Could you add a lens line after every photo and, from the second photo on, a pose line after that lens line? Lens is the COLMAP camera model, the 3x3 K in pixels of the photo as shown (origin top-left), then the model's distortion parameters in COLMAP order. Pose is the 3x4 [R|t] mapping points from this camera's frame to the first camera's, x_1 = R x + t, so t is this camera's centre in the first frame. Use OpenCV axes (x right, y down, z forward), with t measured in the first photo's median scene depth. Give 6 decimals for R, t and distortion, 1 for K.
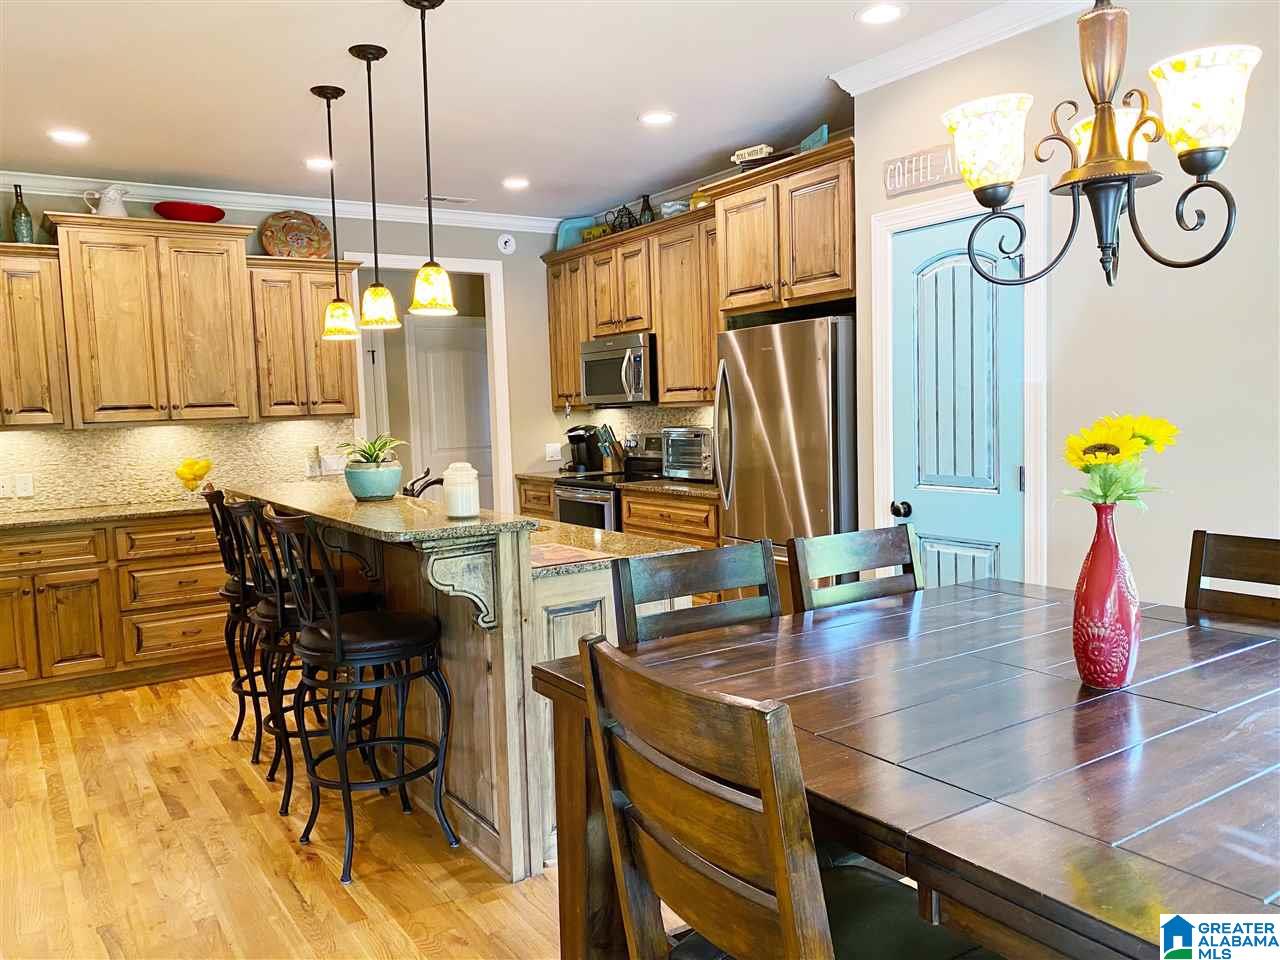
lens RADIAL K [[980.9, 0, 656.2], [0, 980.9, 504.1], [0, 0, 1]] dist [0.031168, -0.022885]
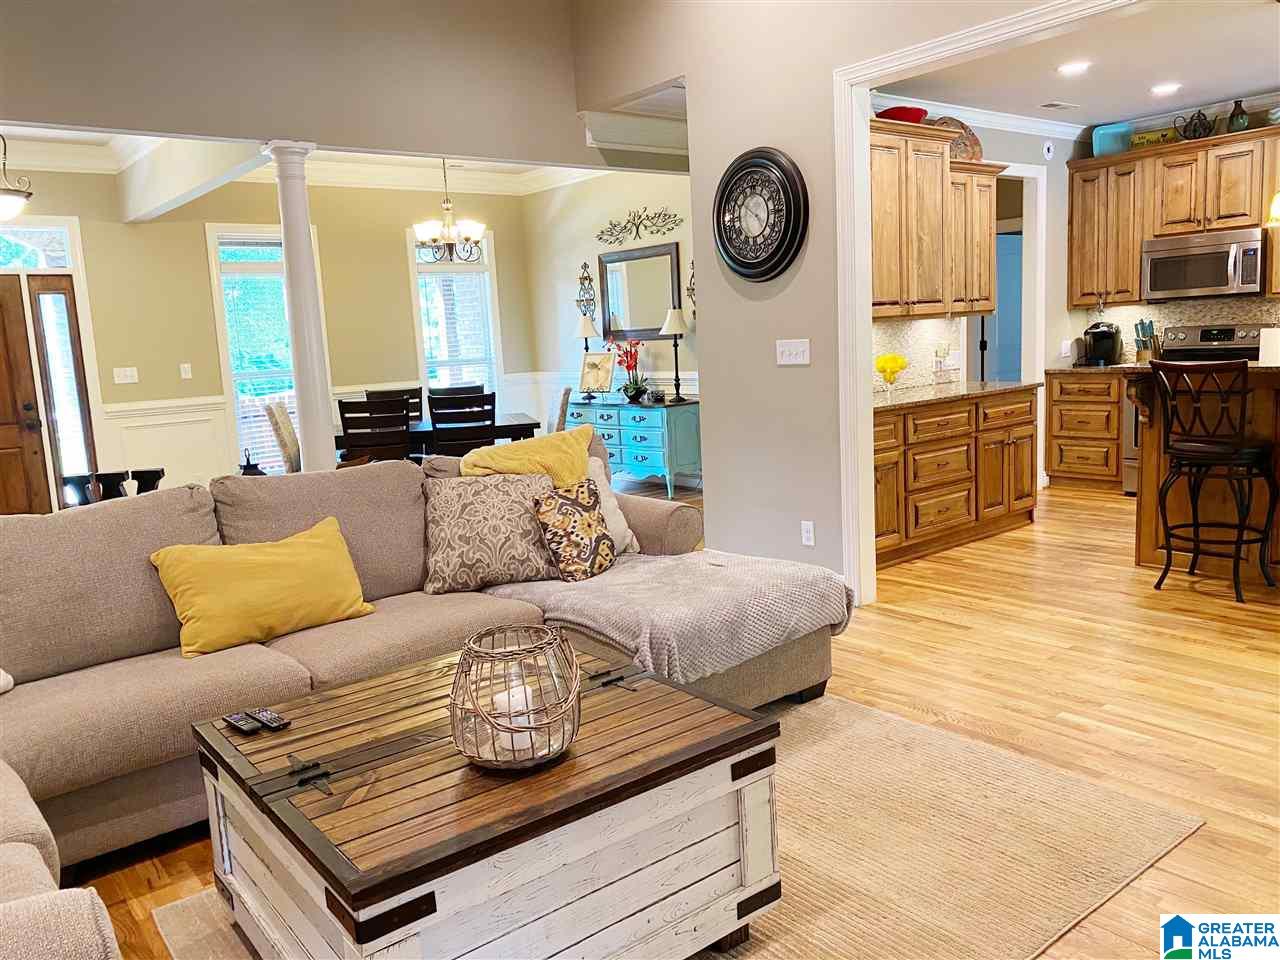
lens RADIAL K [[980.9, 0, 639.7], [0, 980.9, 491.1], [0, 0, 1]] dist [0.031168, -0.022885]
pose [[0.996016, -0.033472, 0.082651, -0.759343], [0.028847, 0.997984, 0.056529, 0.031928], [-0.084377, -0.053920, 0.994974, -0.043761]]
